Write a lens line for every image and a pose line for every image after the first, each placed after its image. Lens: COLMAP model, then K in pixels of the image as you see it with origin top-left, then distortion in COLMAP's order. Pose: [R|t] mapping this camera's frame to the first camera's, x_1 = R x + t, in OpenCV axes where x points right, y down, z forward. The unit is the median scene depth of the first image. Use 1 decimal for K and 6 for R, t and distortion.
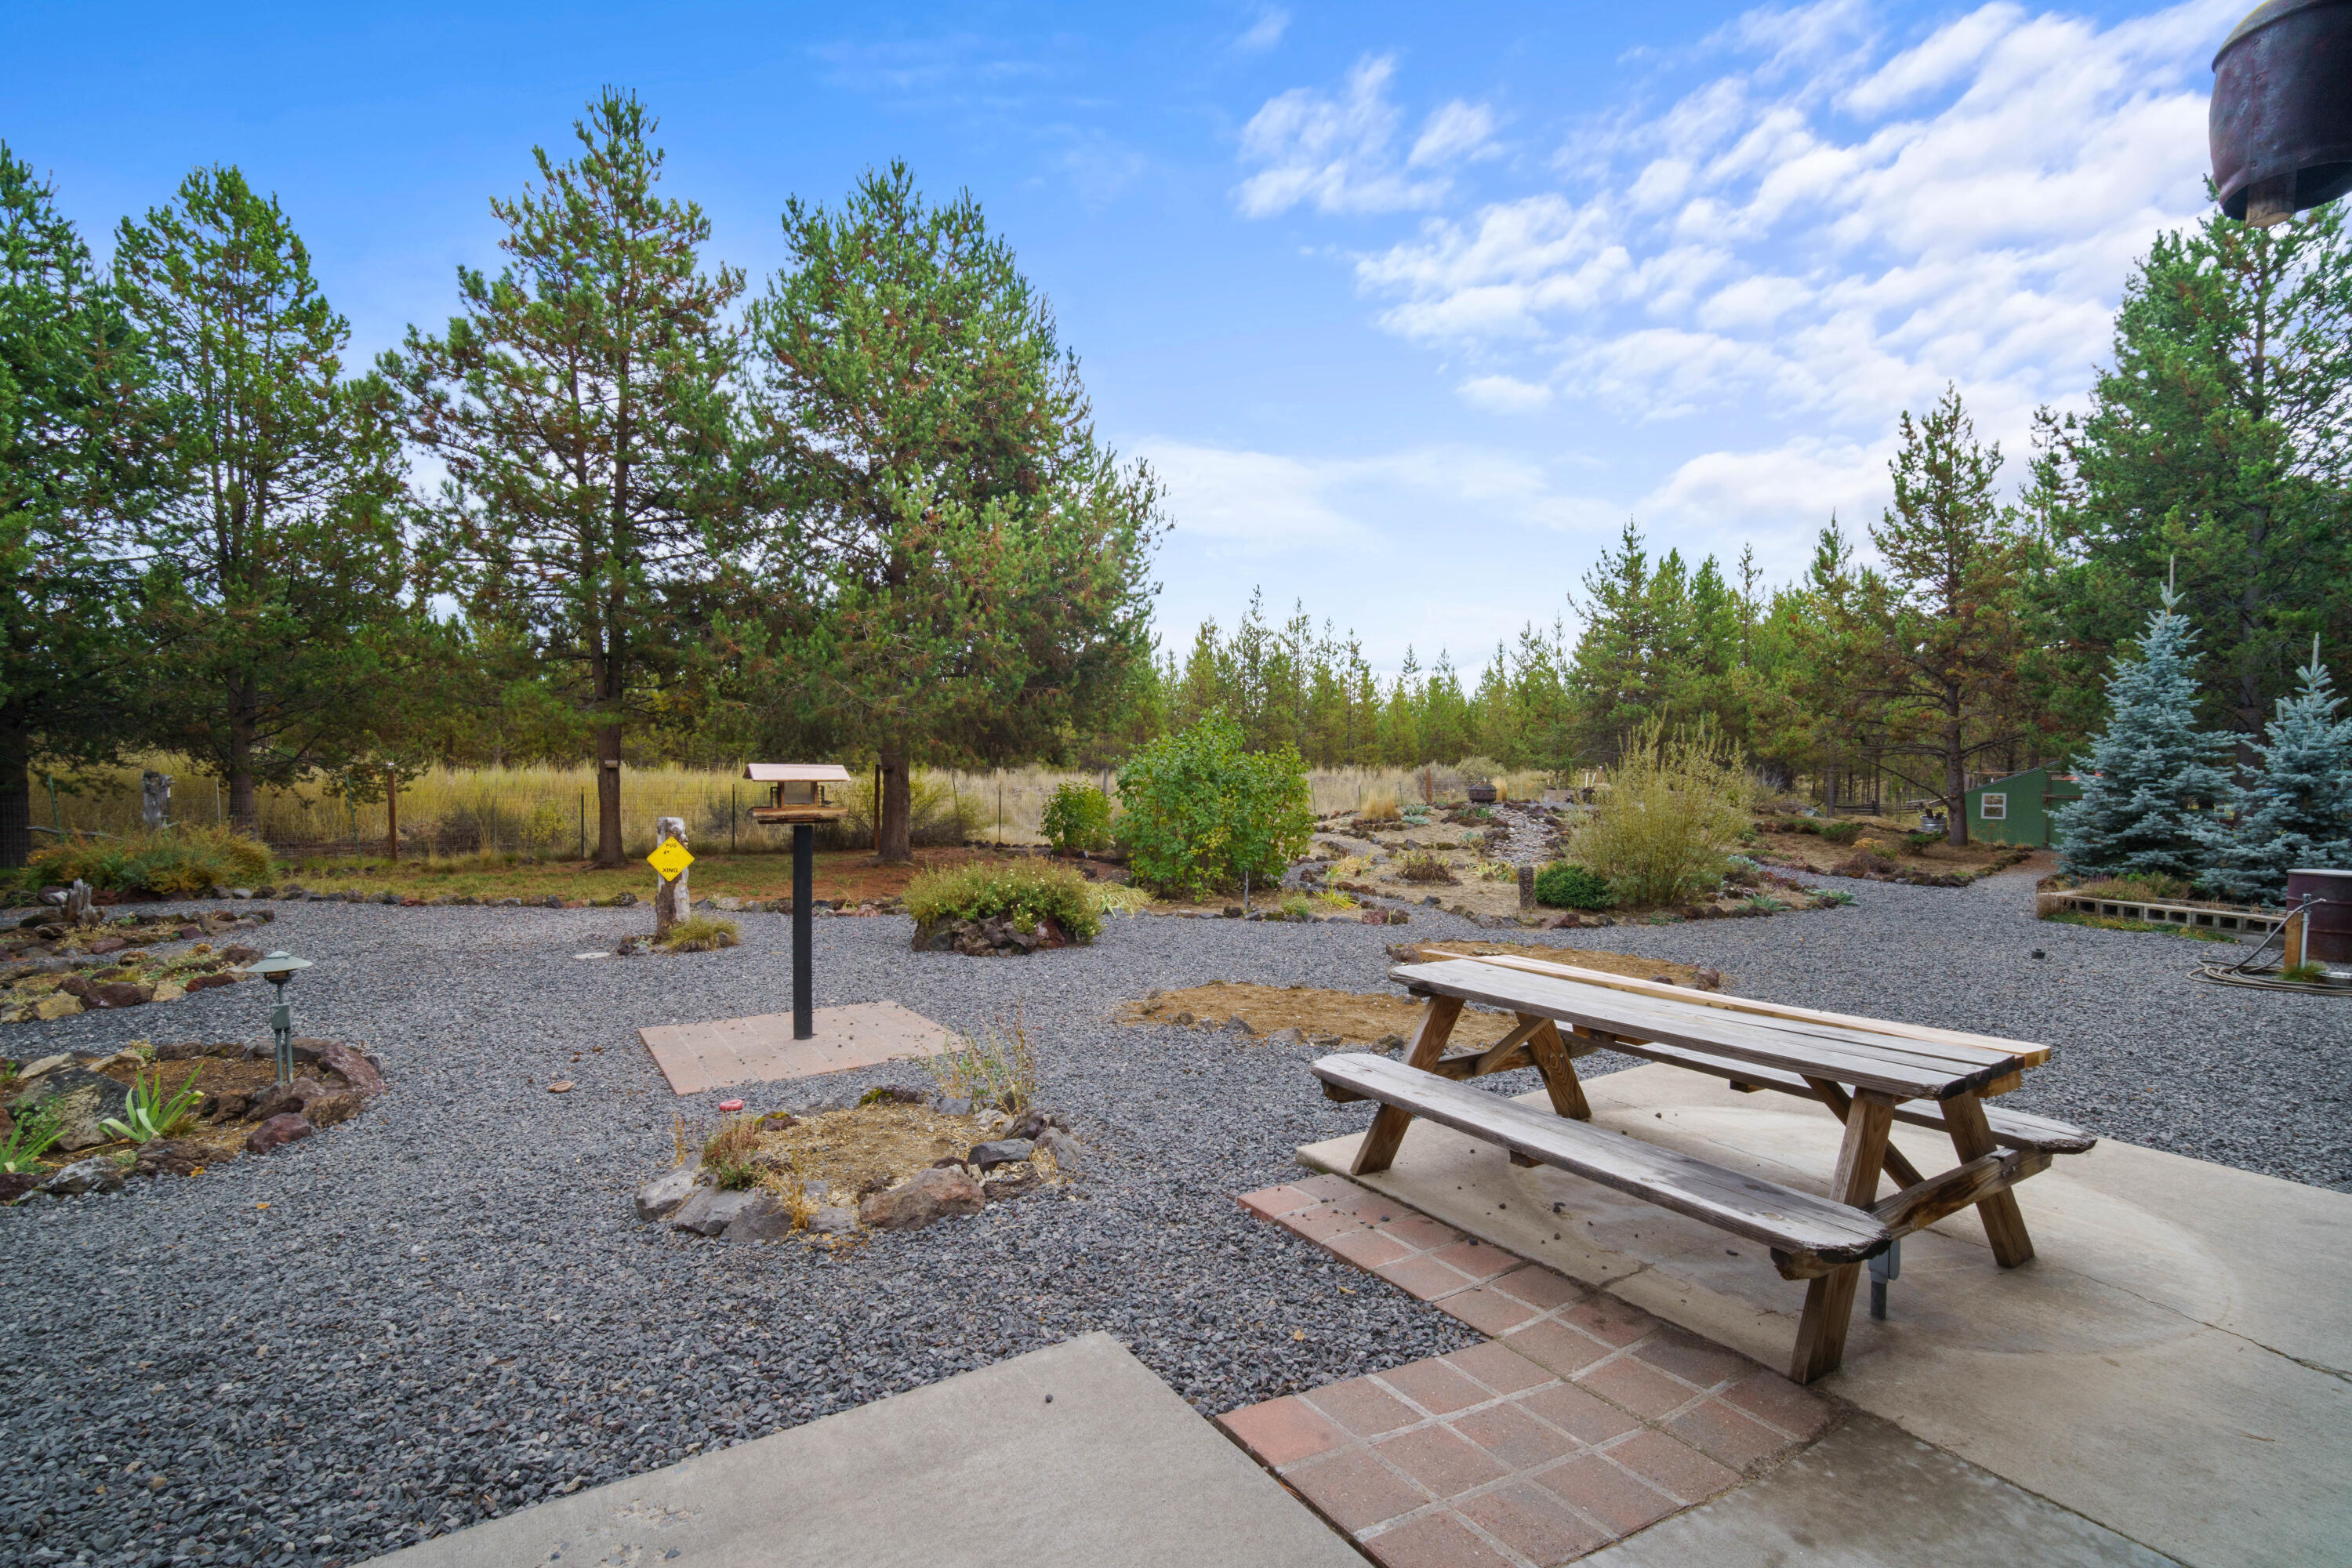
lens RADIAL K [[1091.3, 0, 1167.6], [0, 1091.3, 742.2], [0, 0, 1]] dist [0.001483, 0.000071]
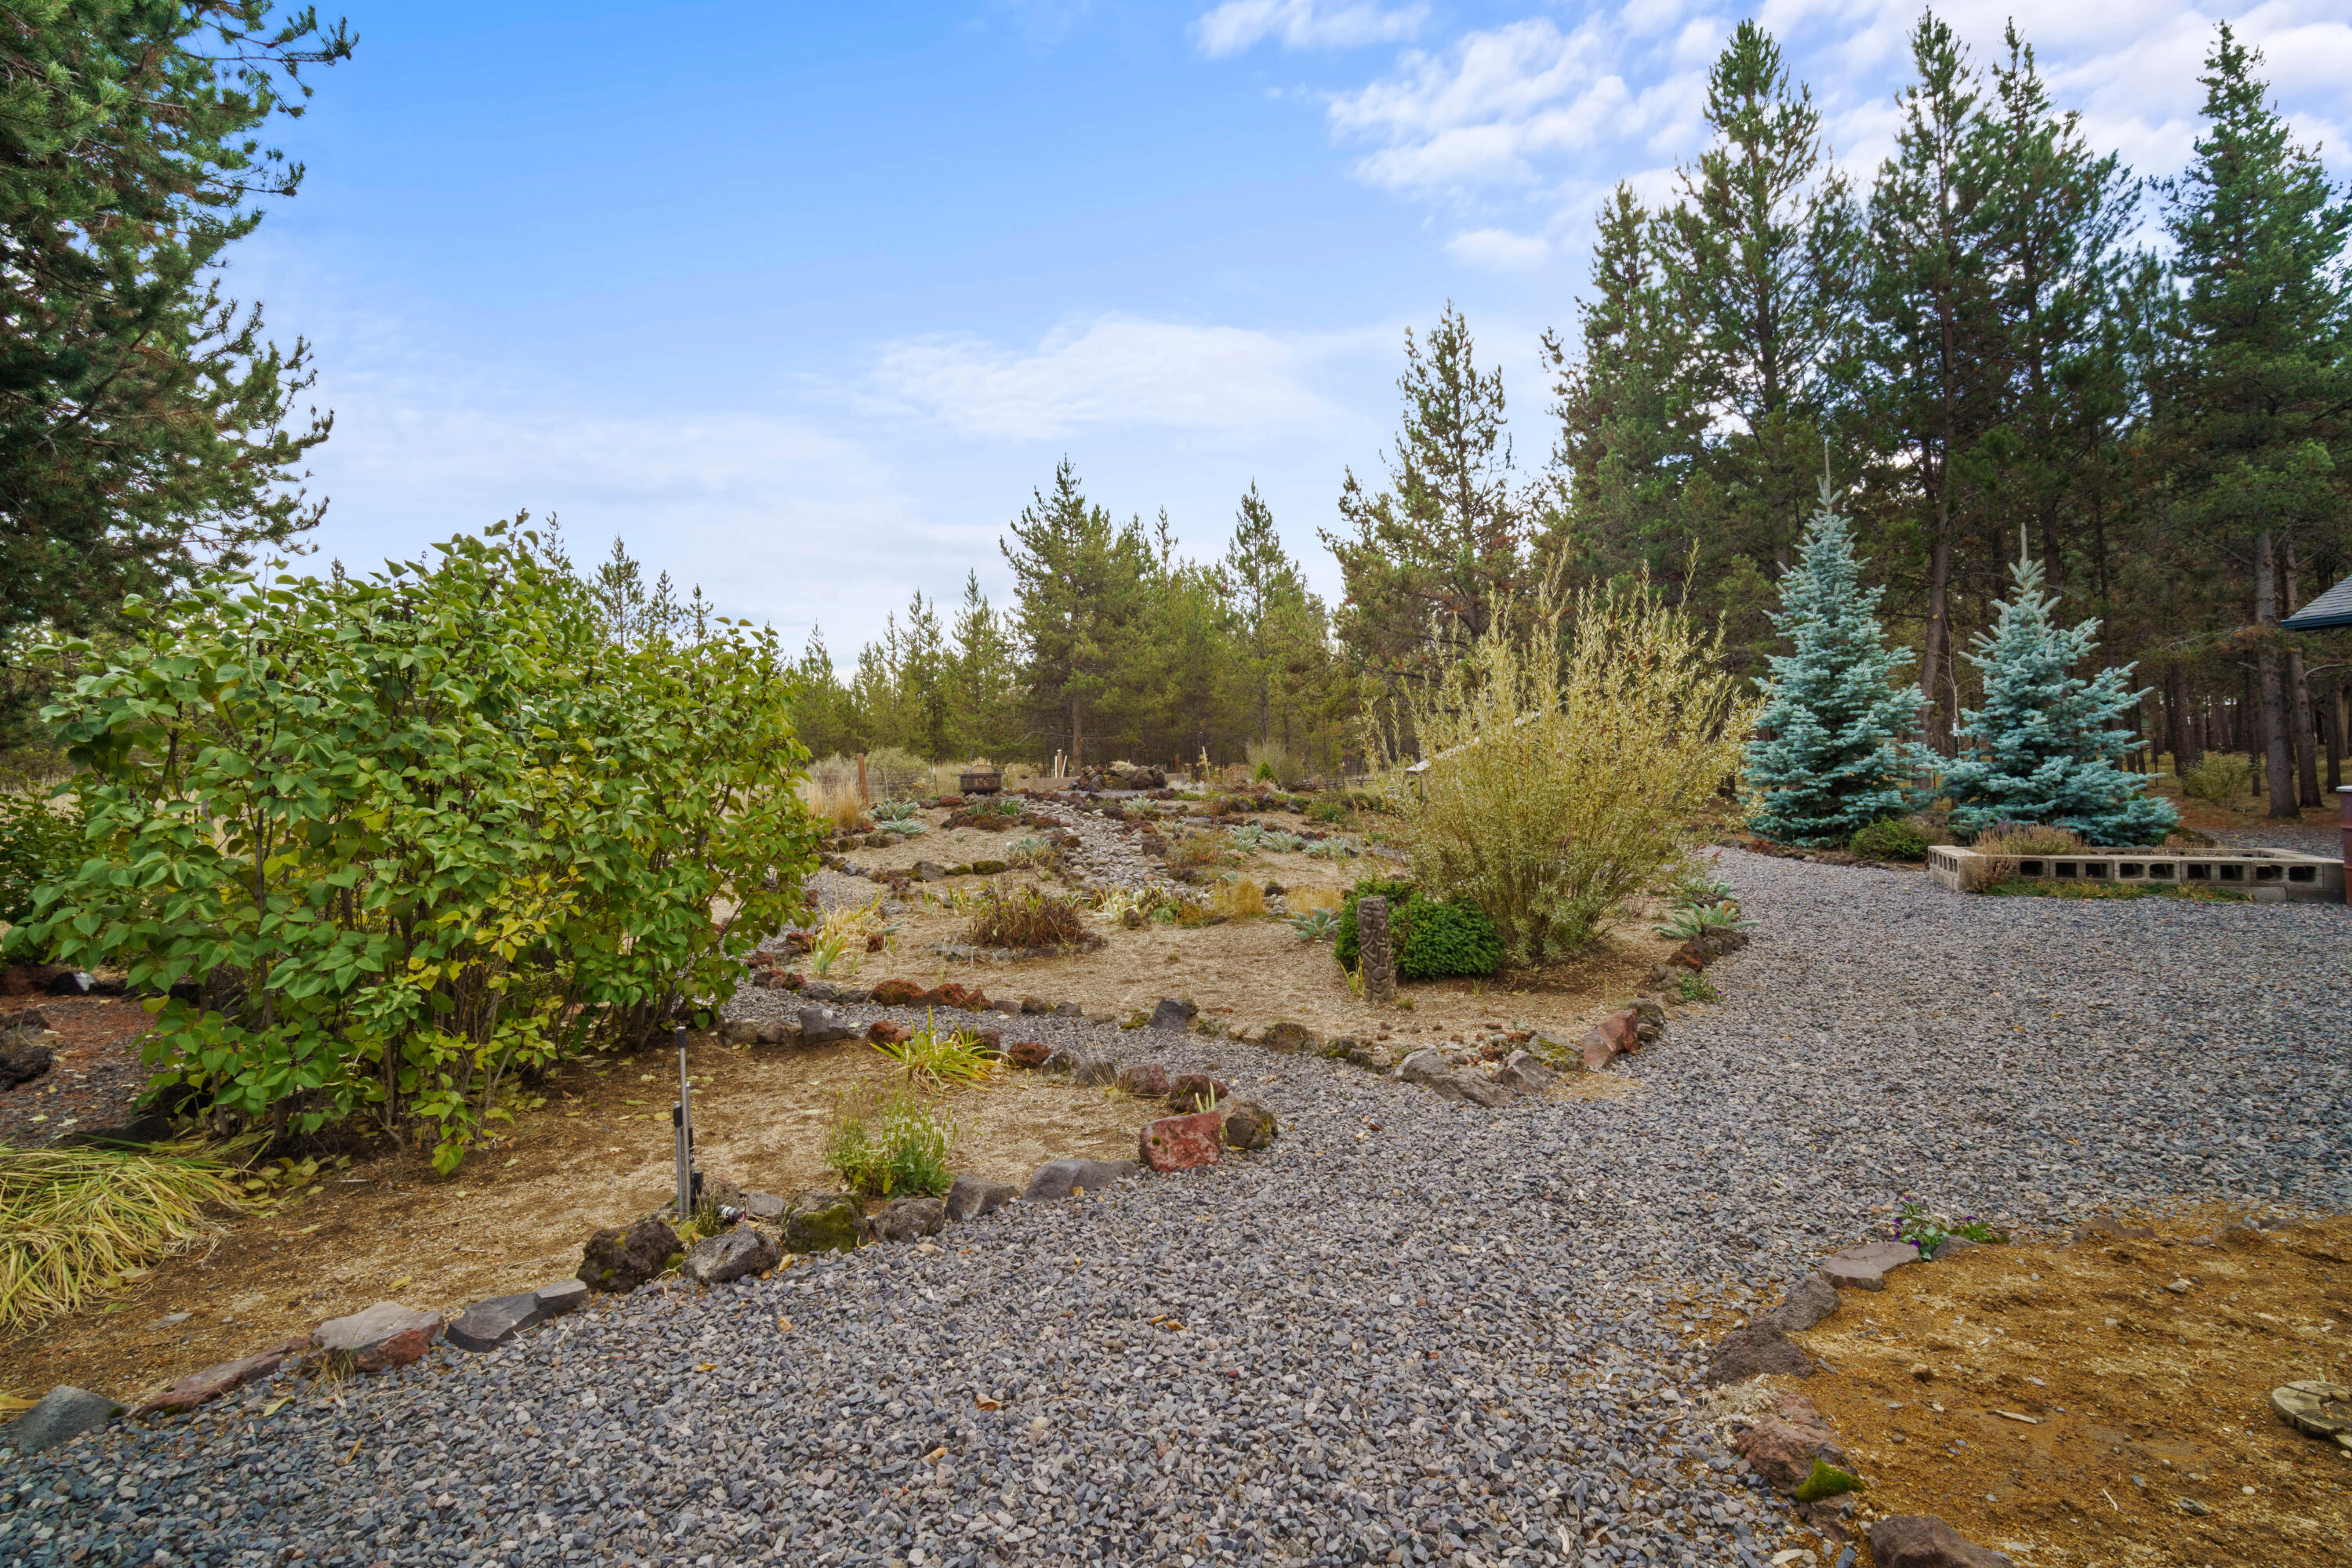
lens RADIAL K [[1051.8, 0, 1172.8], [0, 1051.8, 749.4], [0, 0, 1]] dist [-0.014702, -0.000209]
pose [[0.810395, -0.026399, 0.585289, 0.021757], [0.031755, 0.999495, 0.001114, 0.044286], [-0.585023, 0.017683, 0.810824, 0.596444]]
